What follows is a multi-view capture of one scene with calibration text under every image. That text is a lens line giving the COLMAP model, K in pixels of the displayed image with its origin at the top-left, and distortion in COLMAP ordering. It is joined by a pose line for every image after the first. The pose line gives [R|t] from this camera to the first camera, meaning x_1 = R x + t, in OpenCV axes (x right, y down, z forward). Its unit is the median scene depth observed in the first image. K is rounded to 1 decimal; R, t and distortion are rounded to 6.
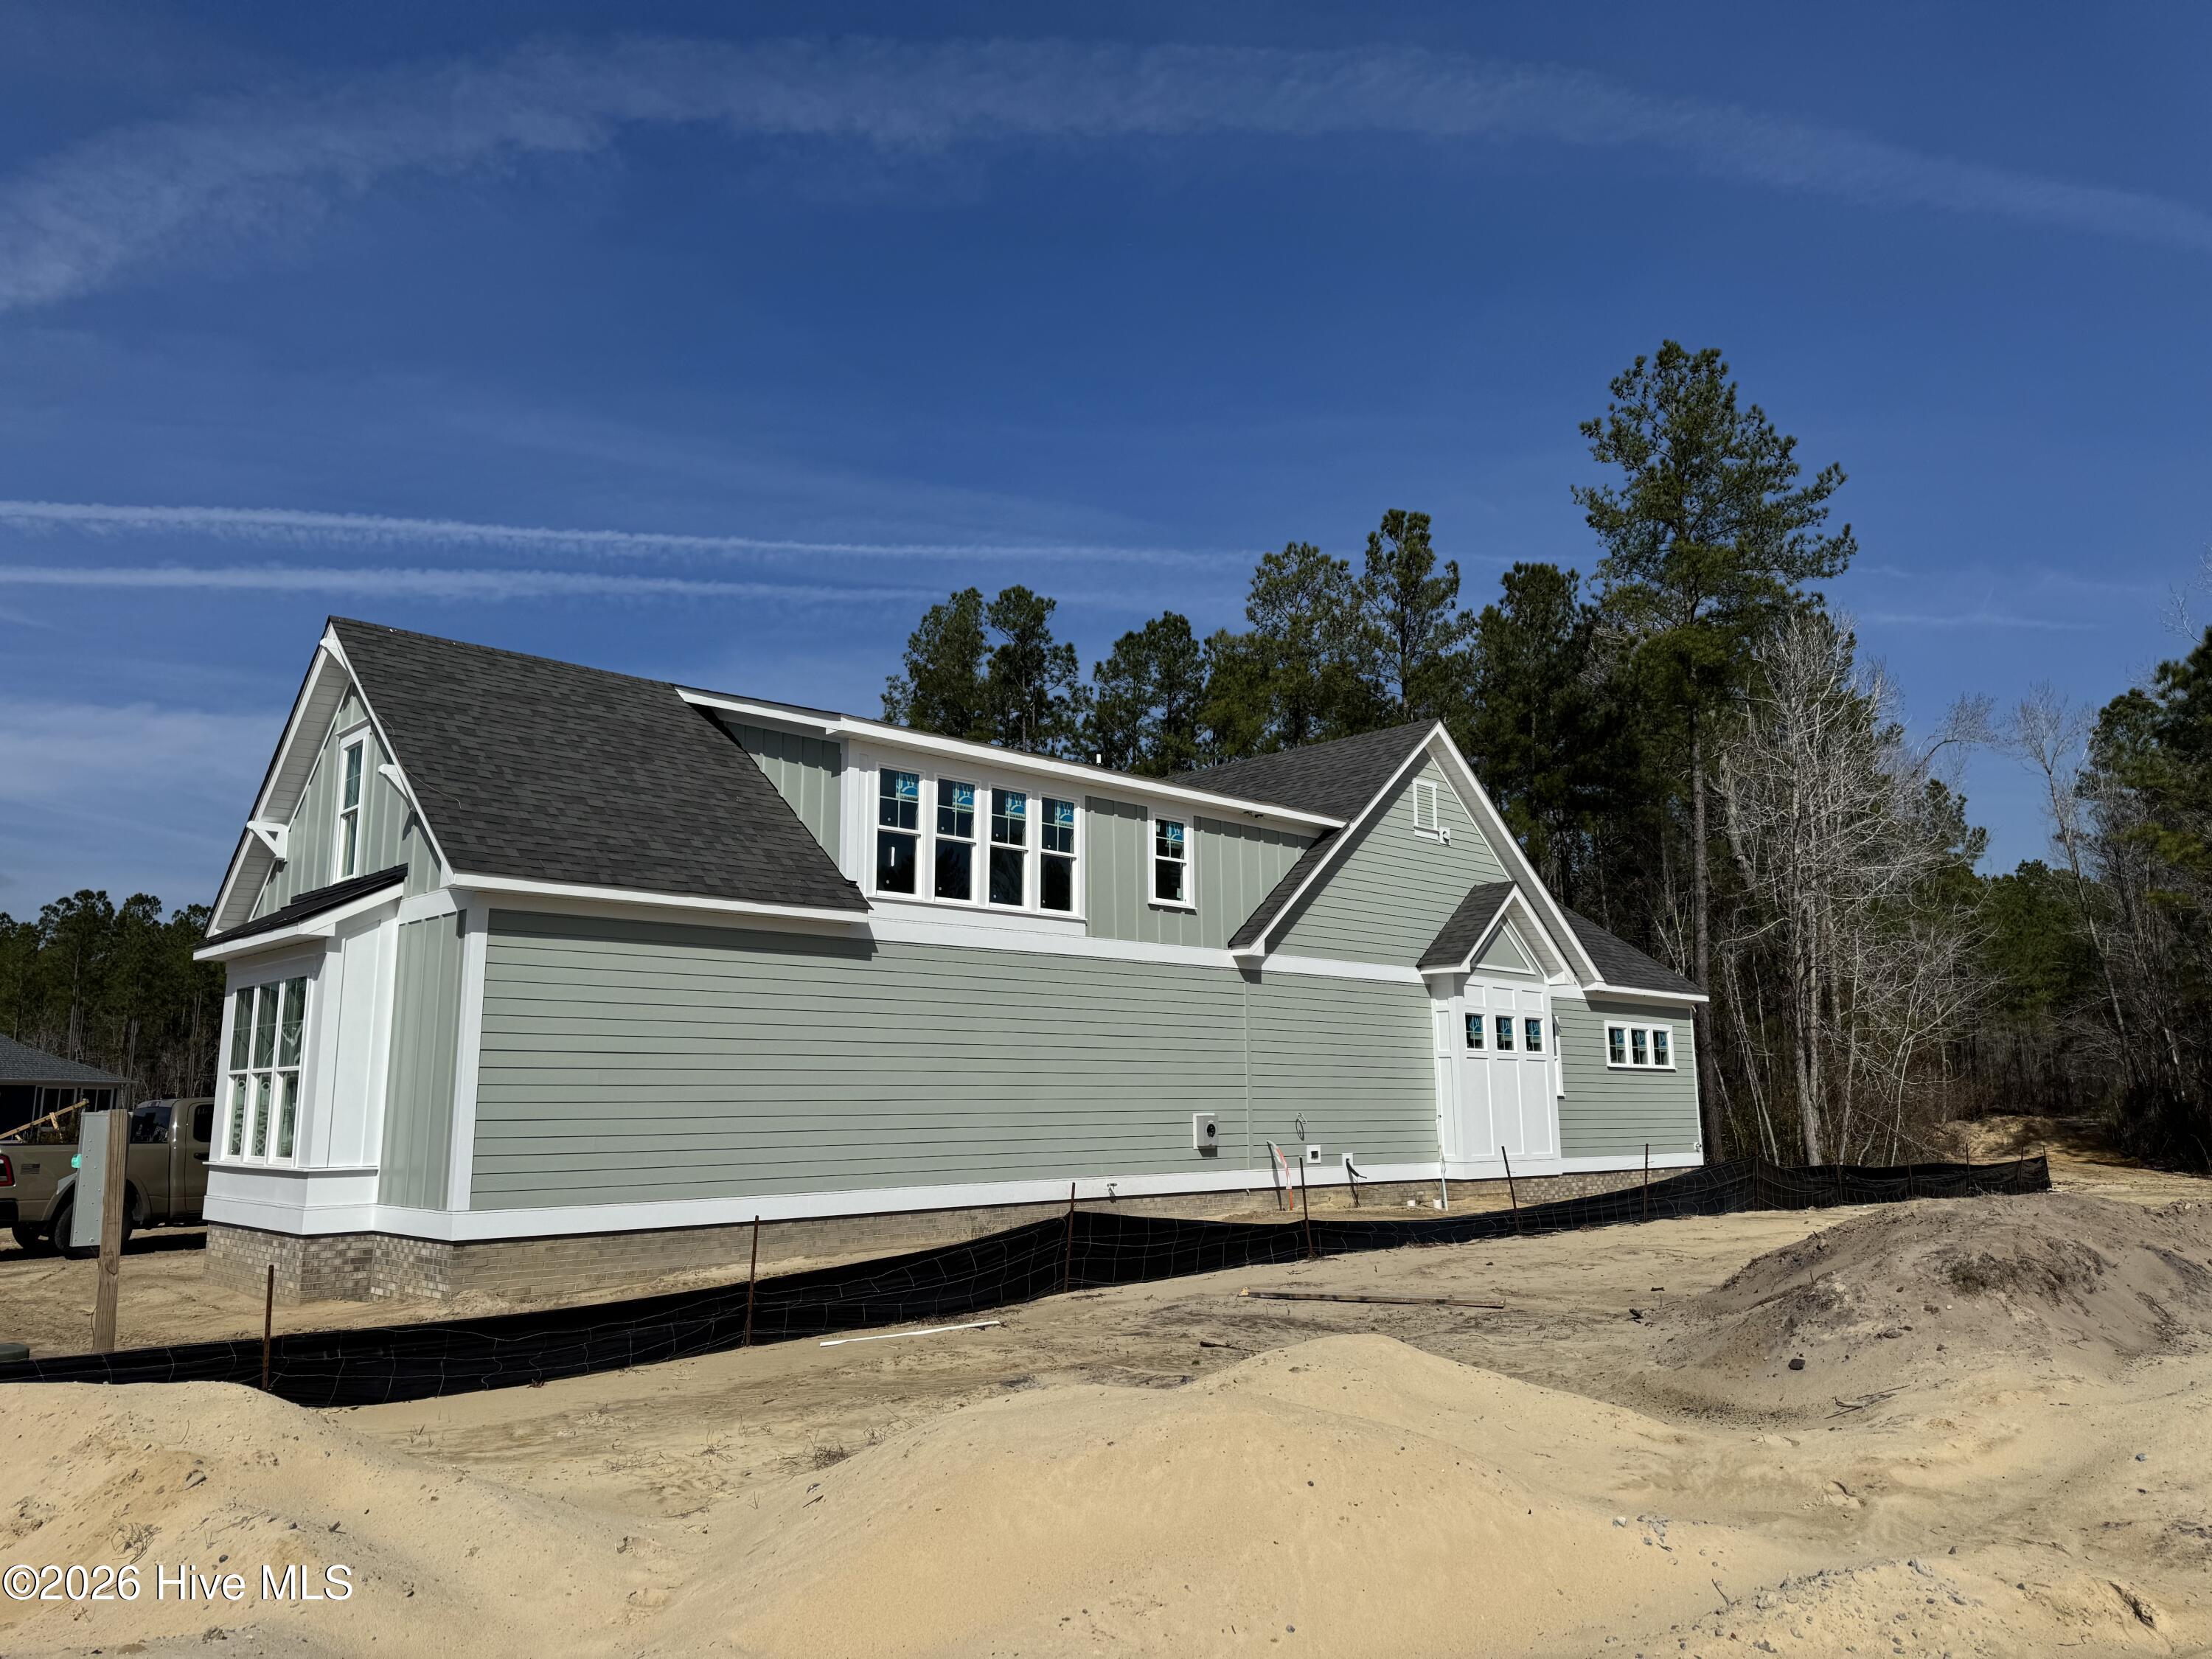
lens RADIAL K [[1569.2, 0, 1106.0], [0, 1569.2, 829.5], [0, 0, 1]] dist [0.002839, -0.000750]
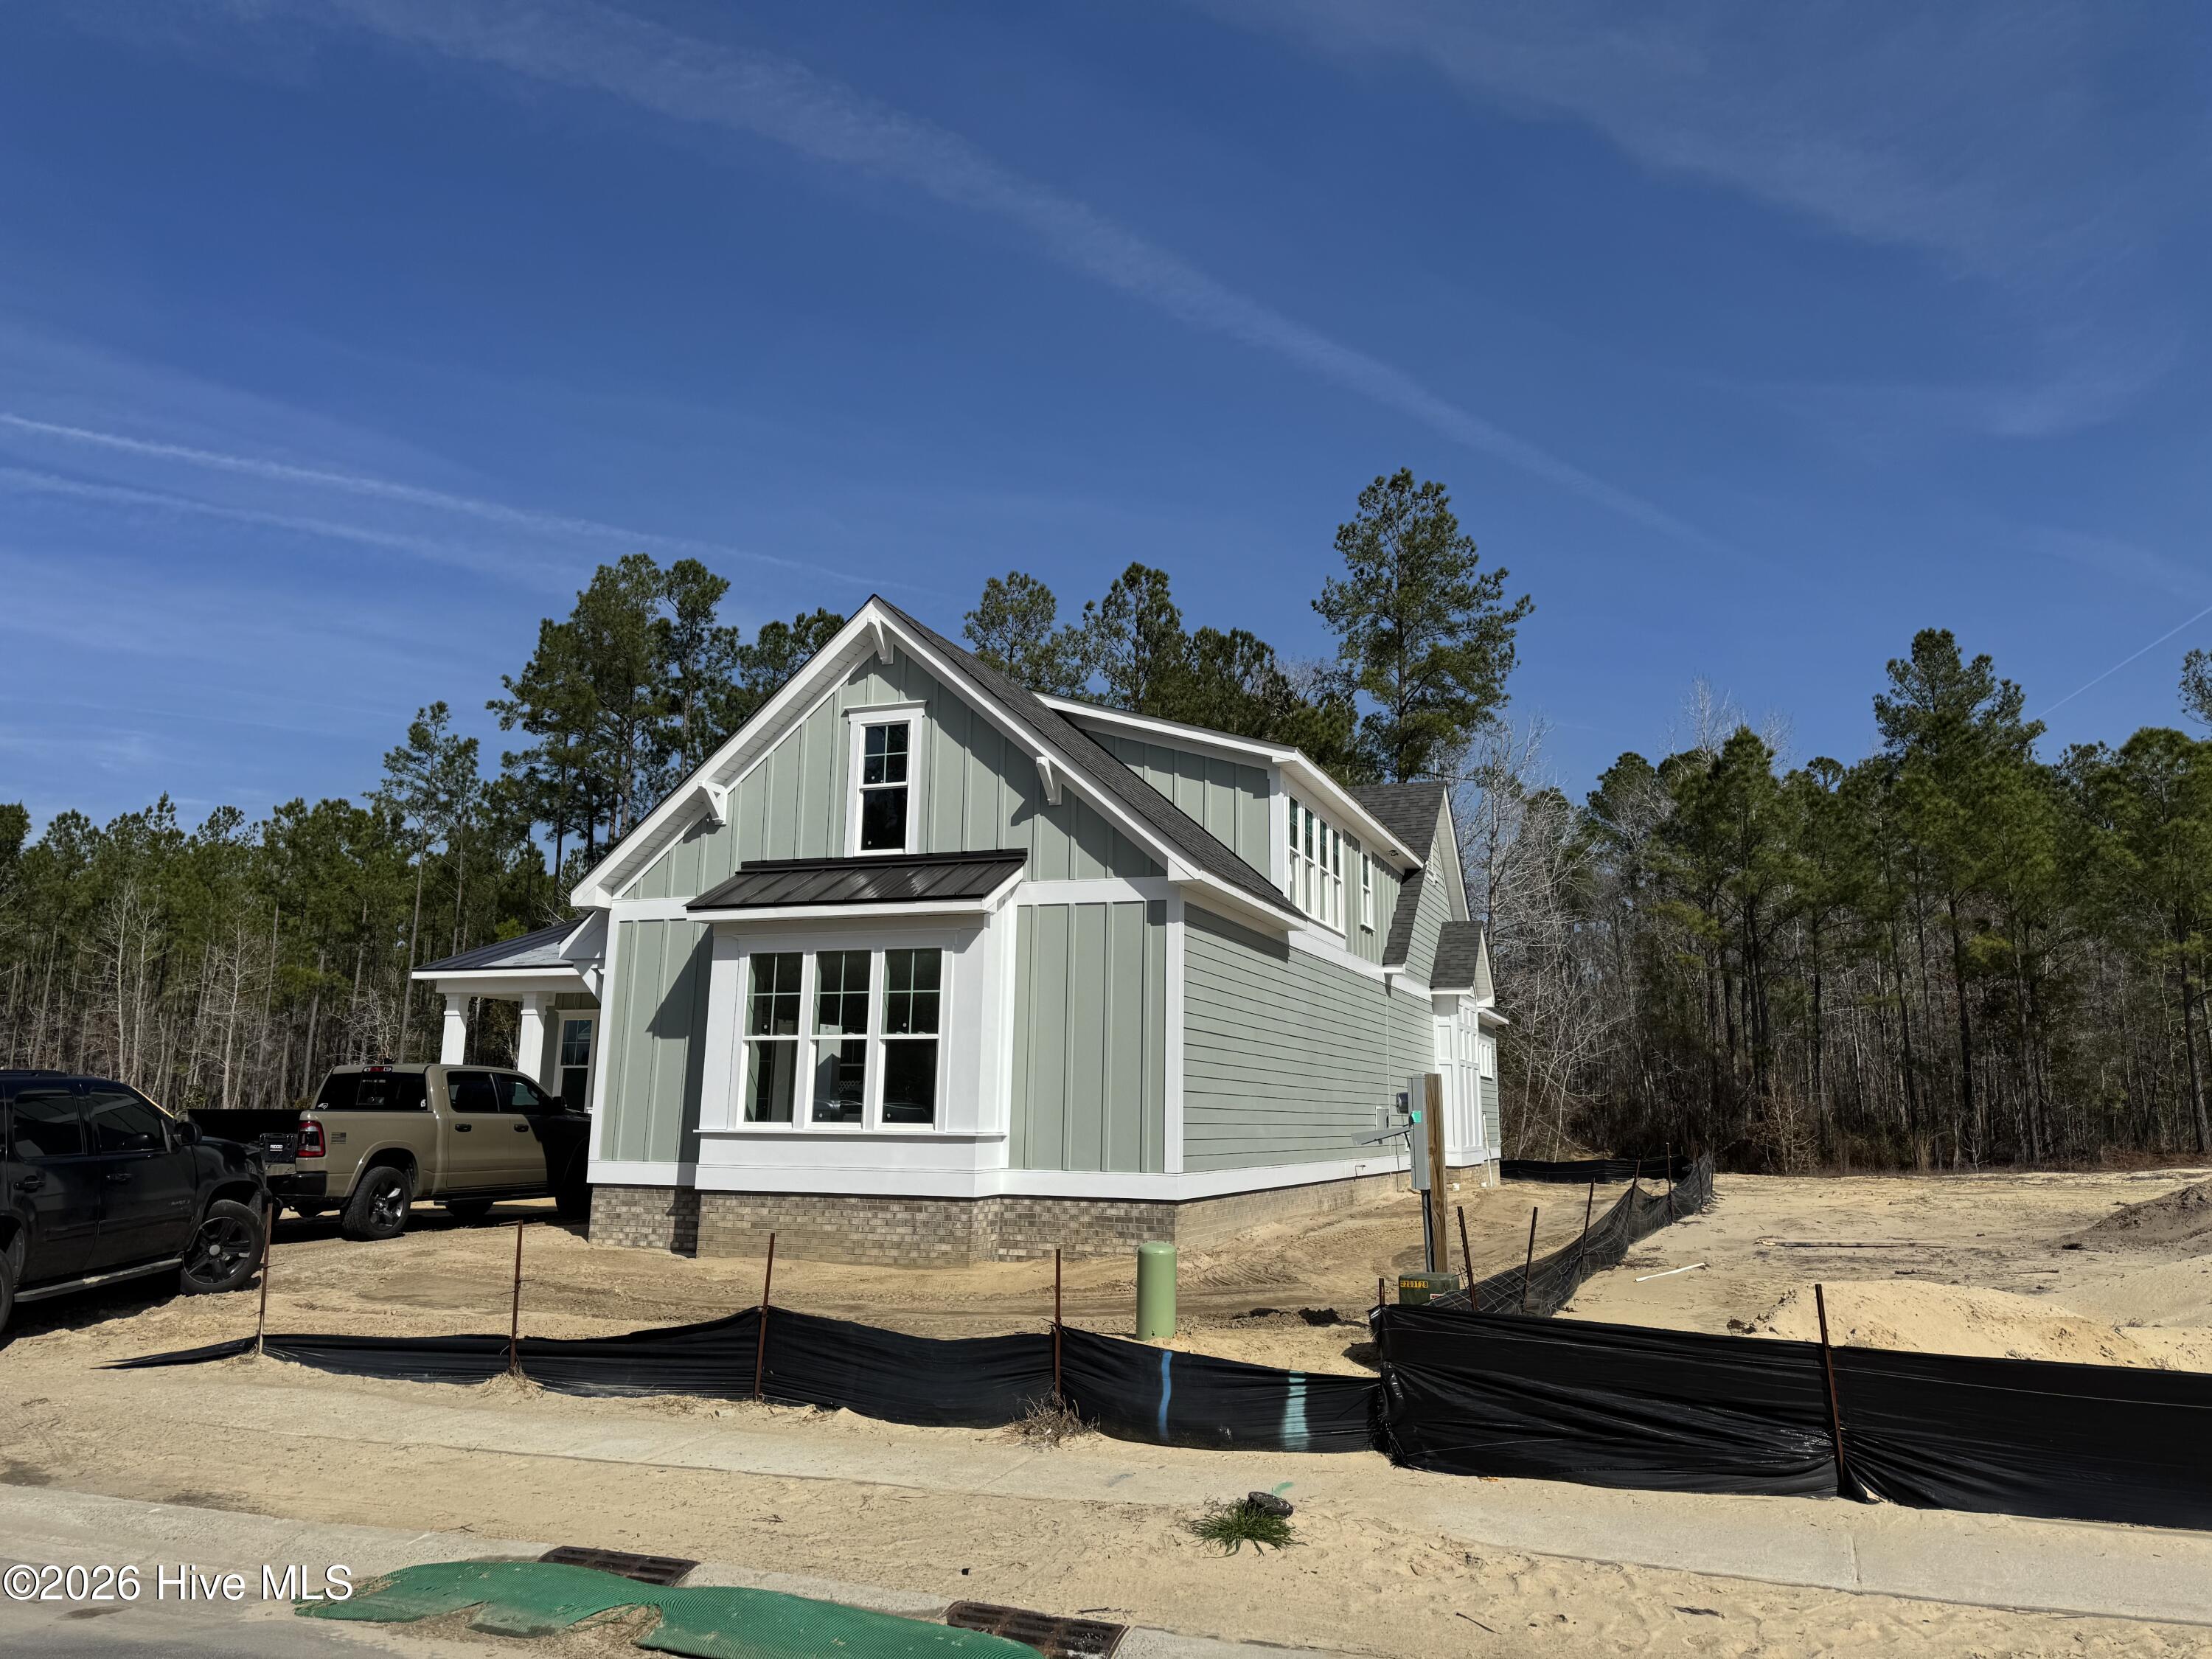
lens RADIAL K [[1539.5, 0, 1106.0], [0, 1539.5, 829.5], [0, 0, 1]] dist [0.074720, -0.000203]
pose [[0.909508, 0.098761, 0.403784, -0.316628], [-0.099153, 0.994871, -0.019995, 0.009208], [-0.403688, -0.021851, 0.914636, 0.008056]]
